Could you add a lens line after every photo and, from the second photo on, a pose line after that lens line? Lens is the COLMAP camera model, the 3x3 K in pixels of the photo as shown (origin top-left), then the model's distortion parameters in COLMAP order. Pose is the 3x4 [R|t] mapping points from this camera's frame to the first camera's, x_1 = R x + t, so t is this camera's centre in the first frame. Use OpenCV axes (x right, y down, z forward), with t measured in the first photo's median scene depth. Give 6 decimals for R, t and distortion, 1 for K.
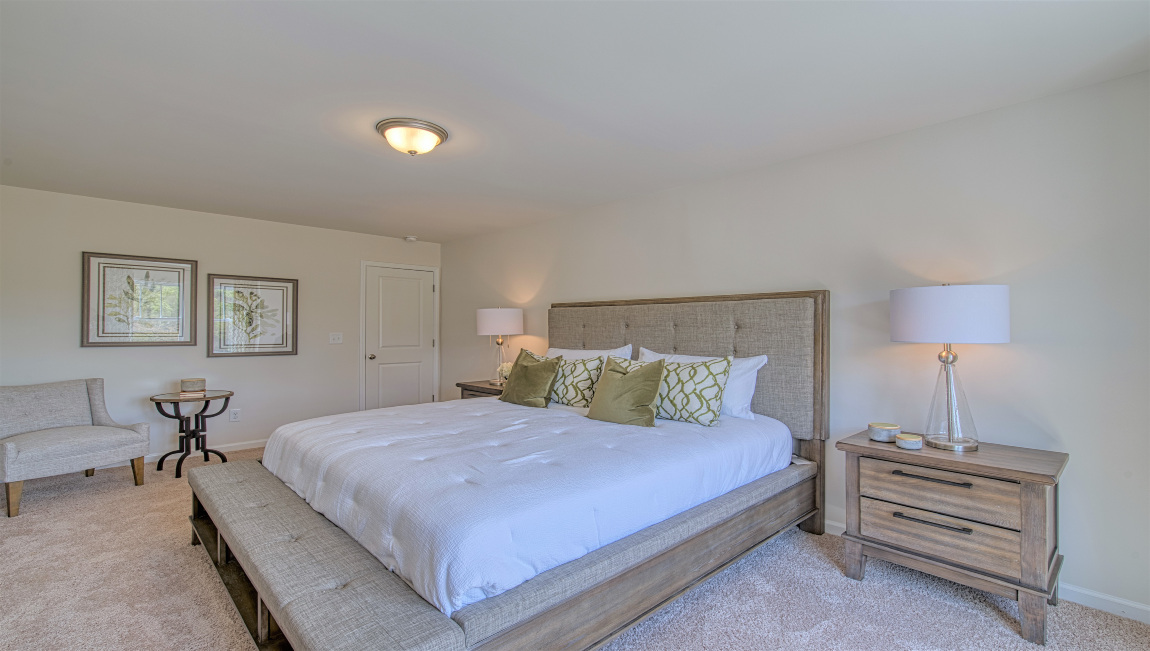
lens RADIAL K [[503.1, 0, 581.2], [0, 503.1, 323.4], [0, 0, 1]] dist [0.003516, 0.000056]
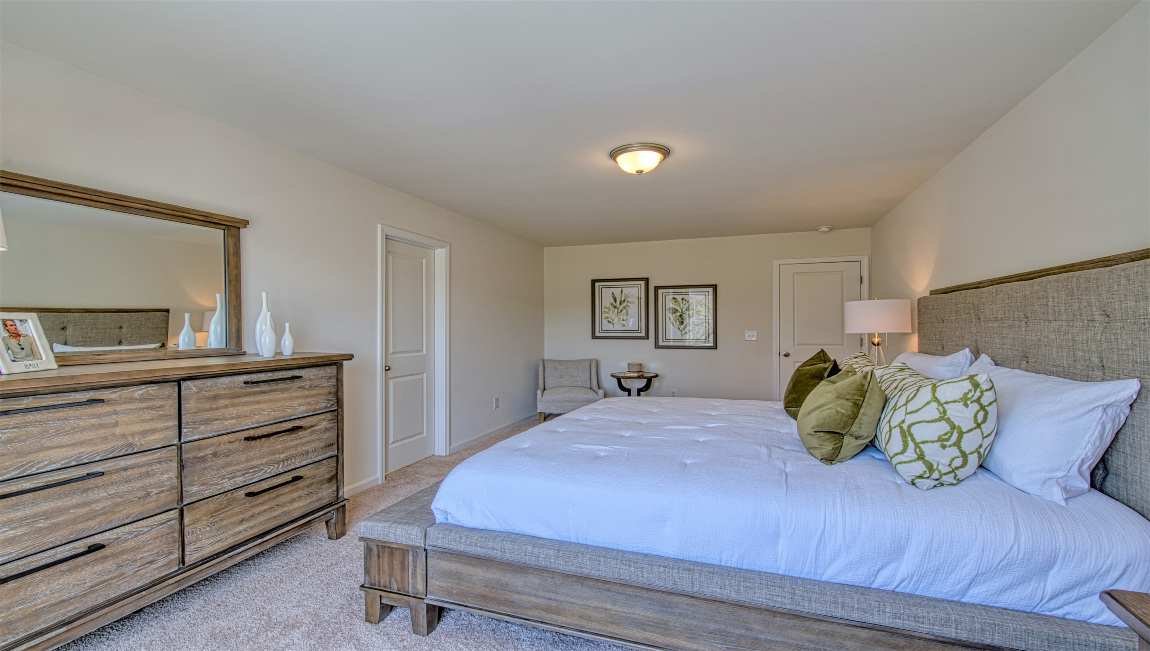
lens RADIAL K [[503.1, 0, 580.7], [0, 503.1, 327.8], [0, 0, 1]] dist [0.003516, 0.000056]
pose [[0.434952, -0.003087, -0.900449, 0.426827], [0.014665, 0.999886, 0.003656, 0.005006], [0.900334, -0.014796, 0.434947, 0.258131]]
